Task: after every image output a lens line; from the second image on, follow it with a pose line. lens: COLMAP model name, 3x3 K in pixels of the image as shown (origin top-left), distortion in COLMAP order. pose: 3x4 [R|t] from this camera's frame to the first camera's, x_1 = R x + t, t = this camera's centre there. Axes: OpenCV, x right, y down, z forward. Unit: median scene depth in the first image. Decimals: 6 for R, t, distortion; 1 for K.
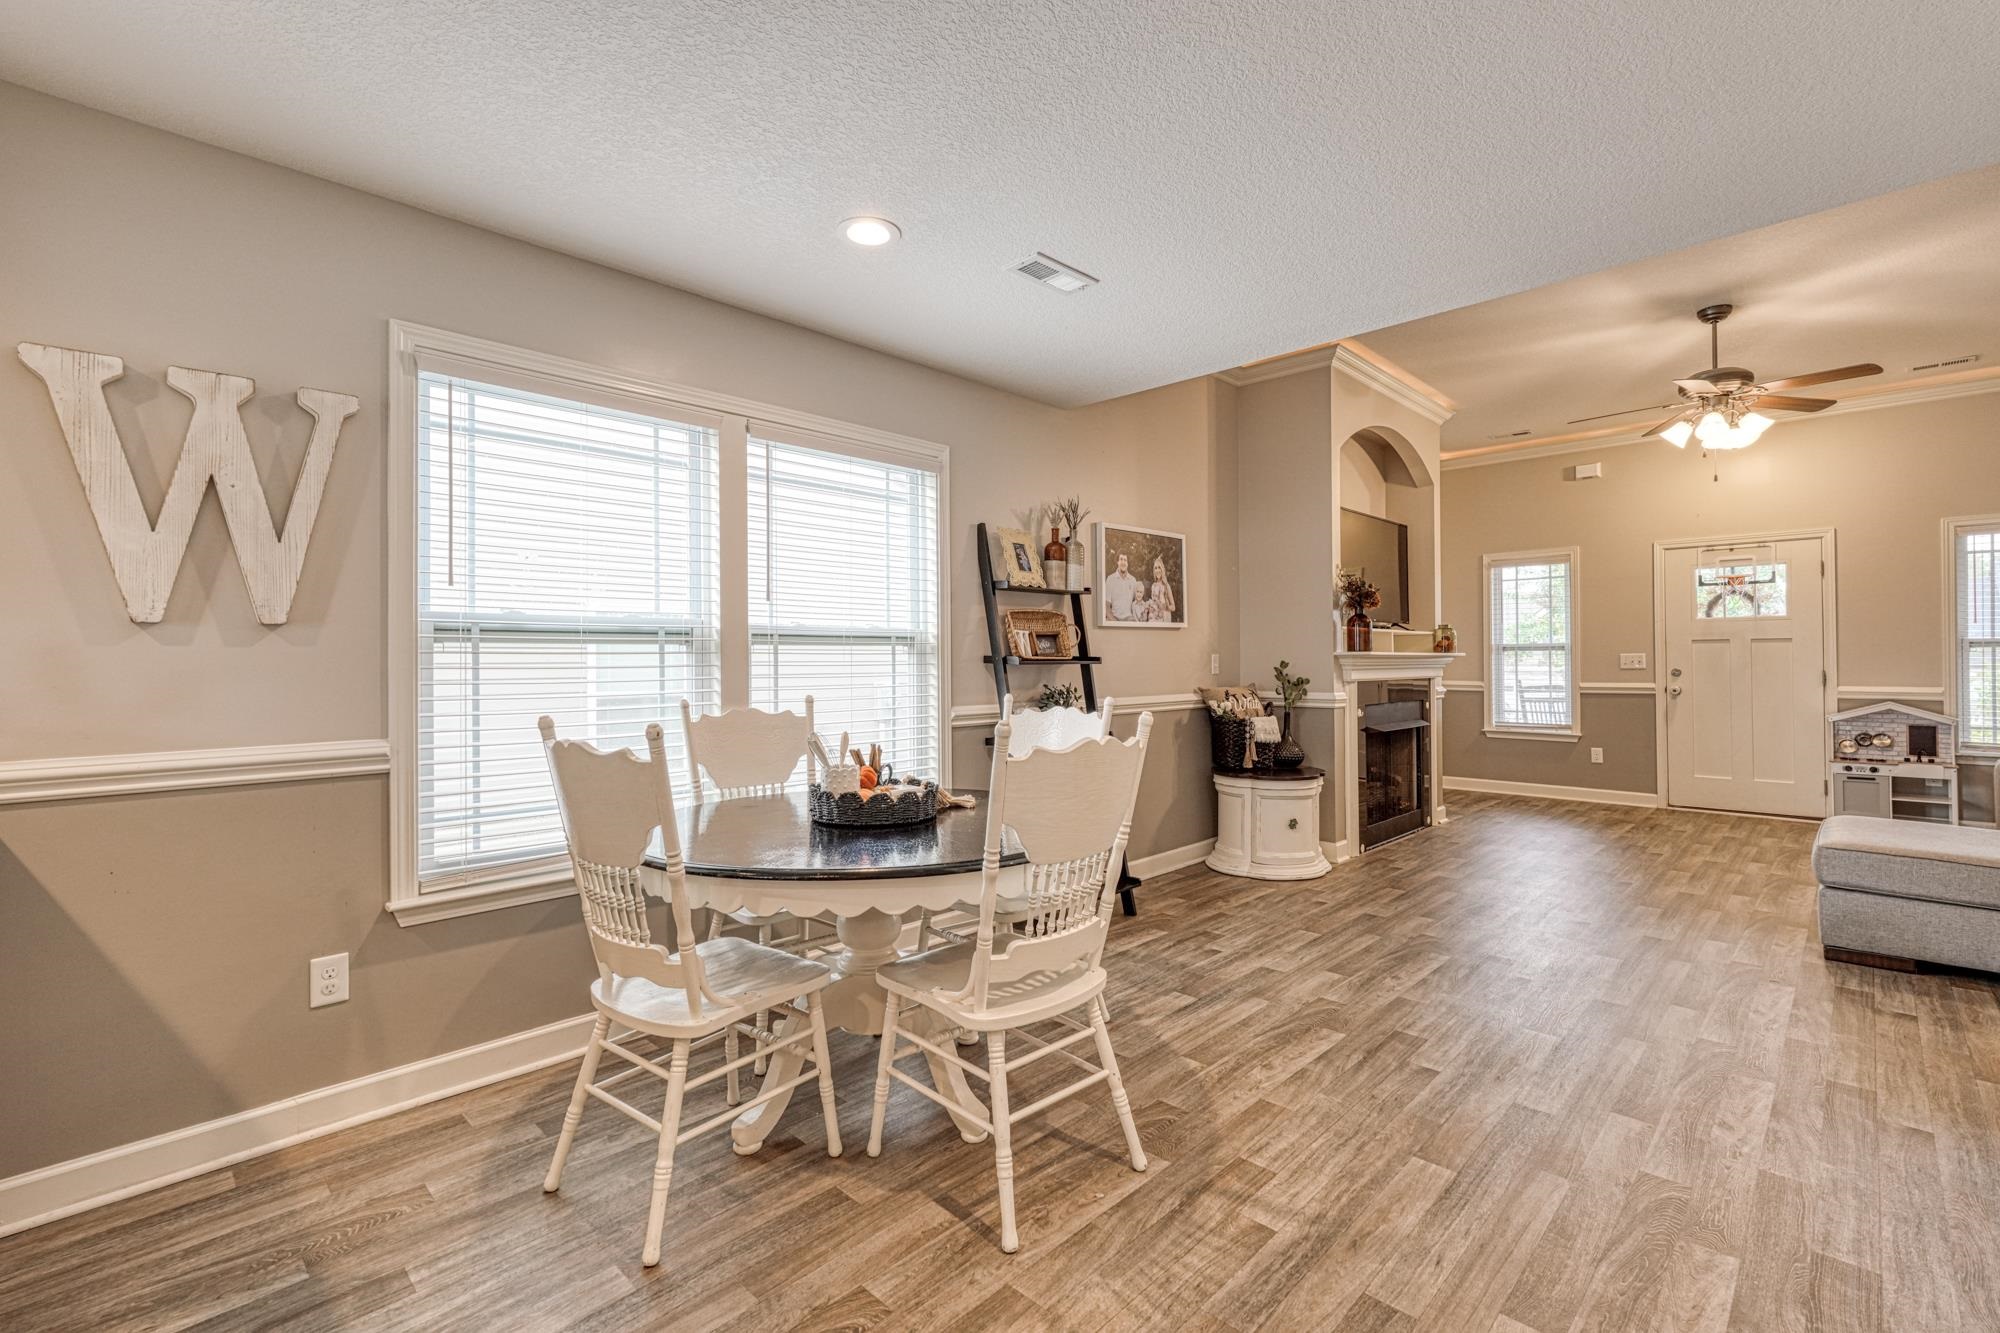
lens RADIAL K [[888.7, 0, 1006.6], [0, 888.7, 670.8], [0, 0, 1]] dist [0.000634, 0.000428]
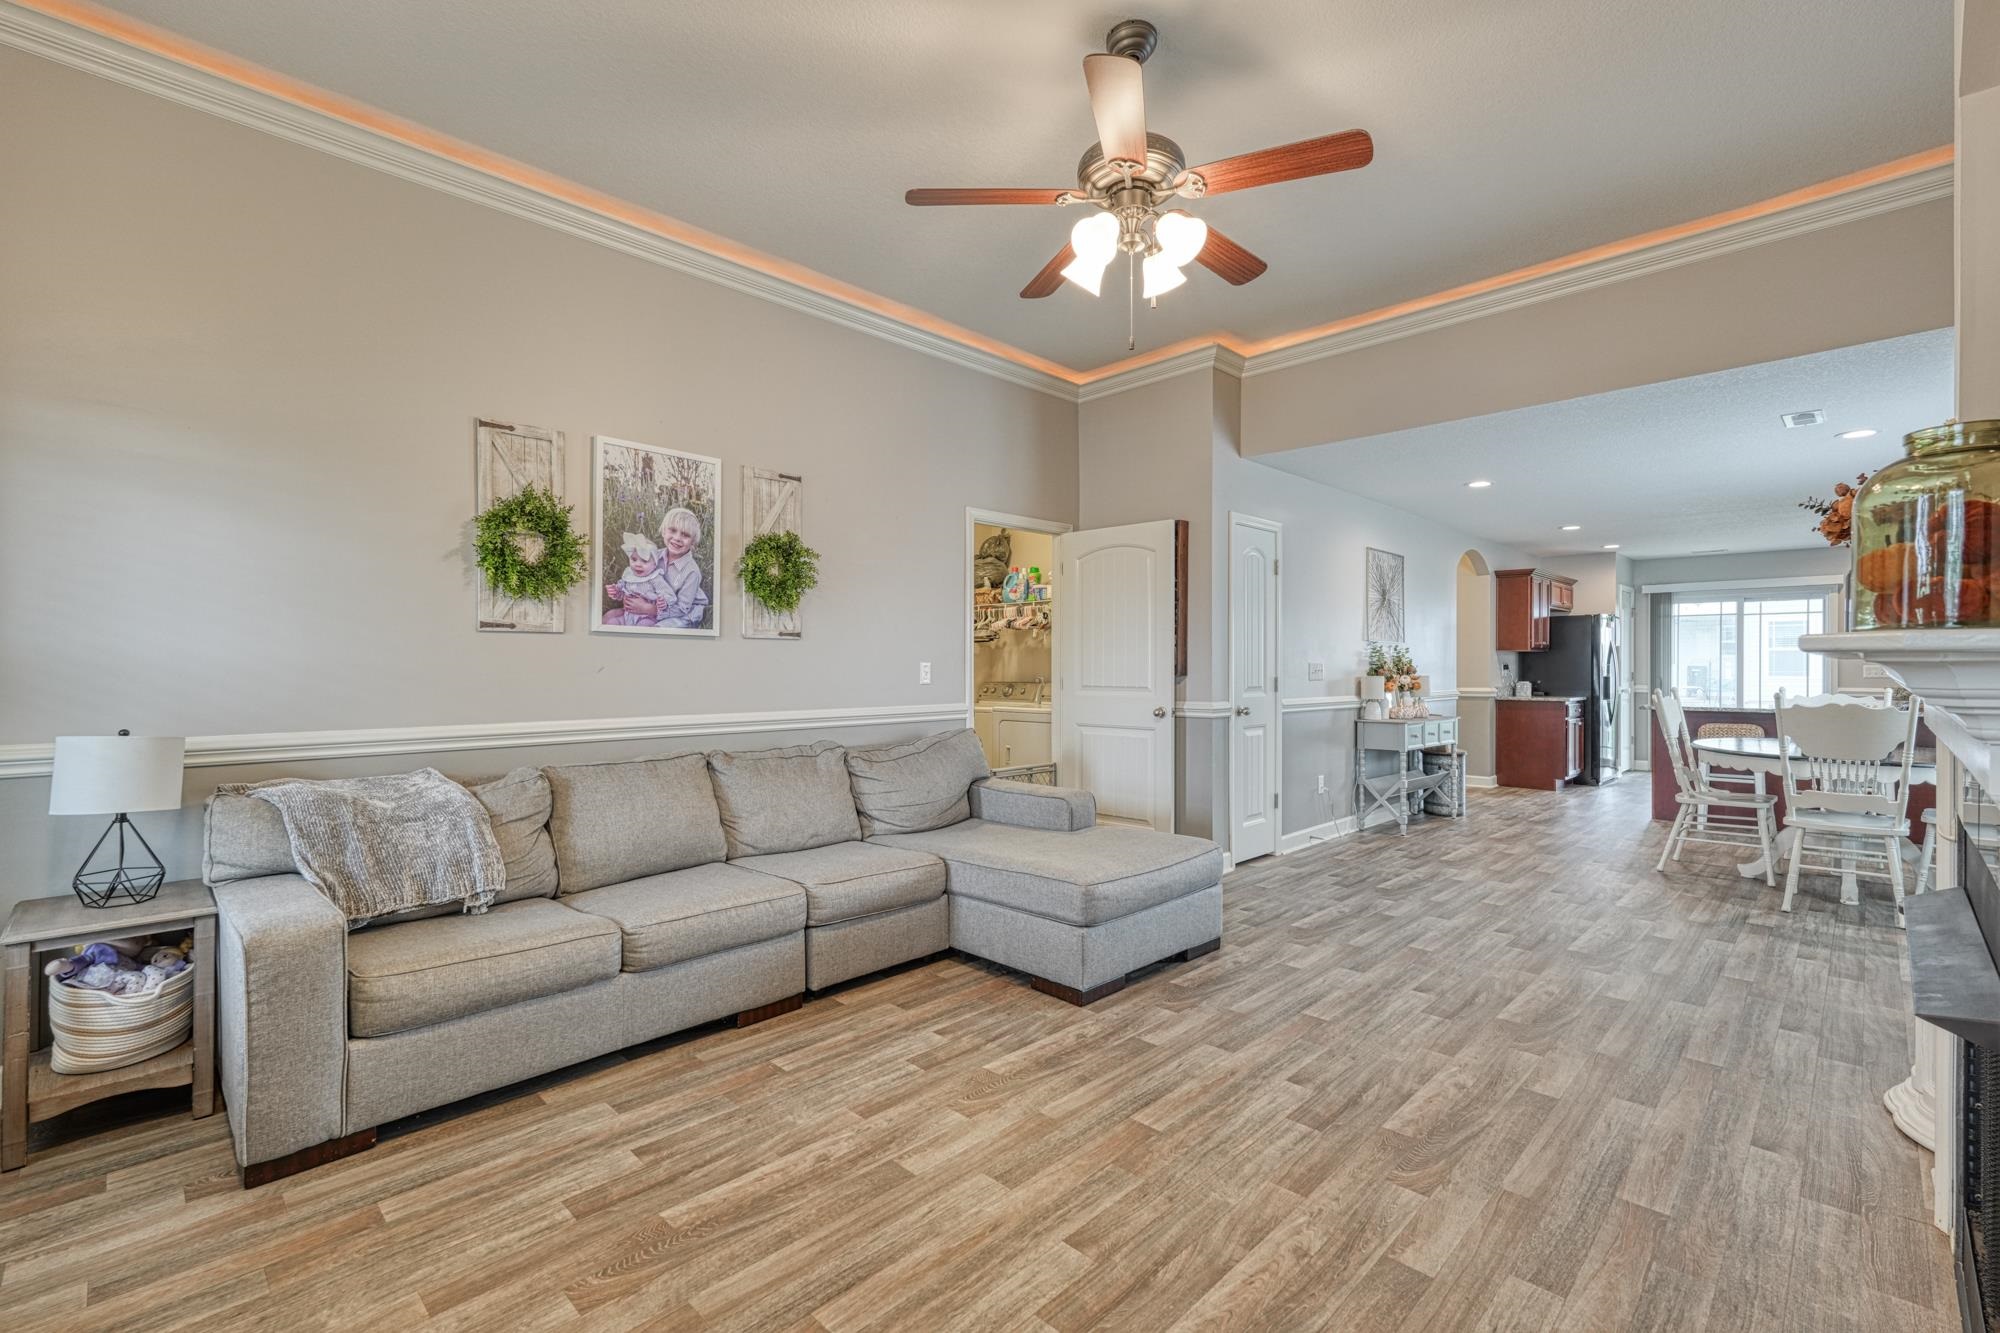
lens RADIAL K [[888.7, 0, 1006.6], [0, 888.7, 670.8], [0, 0, 1]] dist [0.000634, 0.000428]
pose [[-0.999977, 0.006088, 0.002848, 0.343313], [0.006109, 0.999955, 0.007241, -0.023357], [-0.002804, 0.007258, -0.999970, 1.908590]]
